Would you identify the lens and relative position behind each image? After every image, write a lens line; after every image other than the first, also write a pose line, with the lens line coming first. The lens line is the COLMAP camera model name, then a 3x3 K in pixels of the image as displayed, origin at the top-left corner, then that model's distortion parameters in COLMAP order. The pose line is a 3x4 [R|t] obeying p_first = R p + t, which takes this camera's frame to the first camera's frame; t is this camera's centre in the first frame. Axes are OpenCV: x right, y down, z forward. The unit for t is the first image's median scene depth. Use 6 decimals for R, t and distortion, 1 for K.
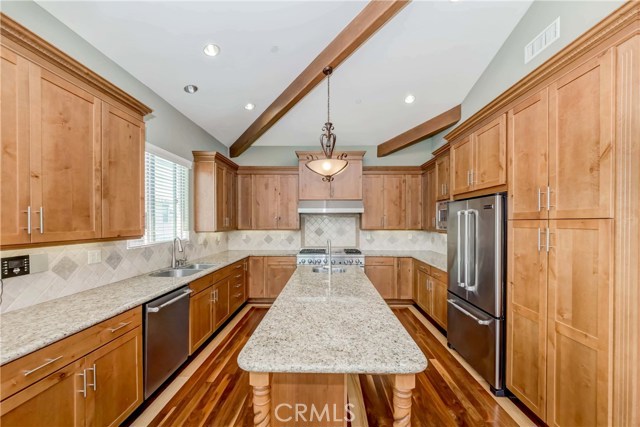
lens RADIAL K [[243.7, 0, 322.1], [0, 243.7, 225.2], [0, 0, 1]] dist [-0.001194, -0.000048]
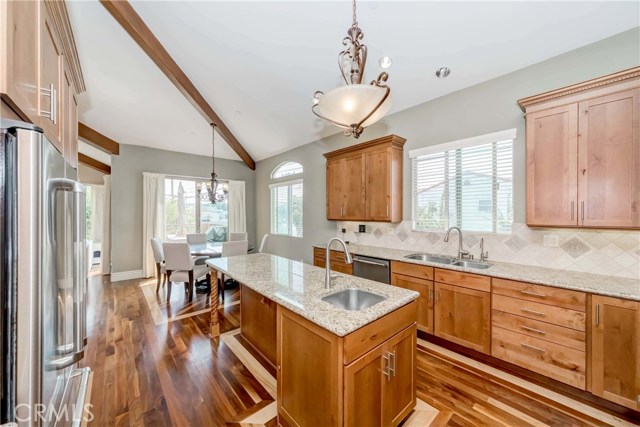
lens RADIAL K [[234.9, 0, 320.0], [0, 234.9, 213.5], [0, 0, 1]] dist [-0.006502, 0.000057]
pose [[-0.741976, 0.003548, -0.670417, 0.350653], [-0.003514, 0.999952, 0.009180, -0.008799], [0.670417, 0.009167, -0.741928, 1.121525]]
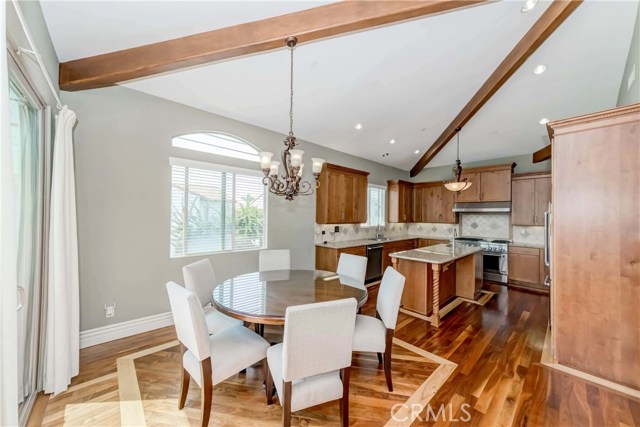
lens RADIAL K [[229.9, 0, 320.4], [0, 229.9, 213.7], [0, 0, 1]] dist [0.000243, 0.000038]
pose [[0.685421, 0.002136, -0.728144, 0.428899], [-0.020815, 0.999645, -0.016661, 0.000644], [0.727850, 0.026576, 0.685222, -0.625008]]
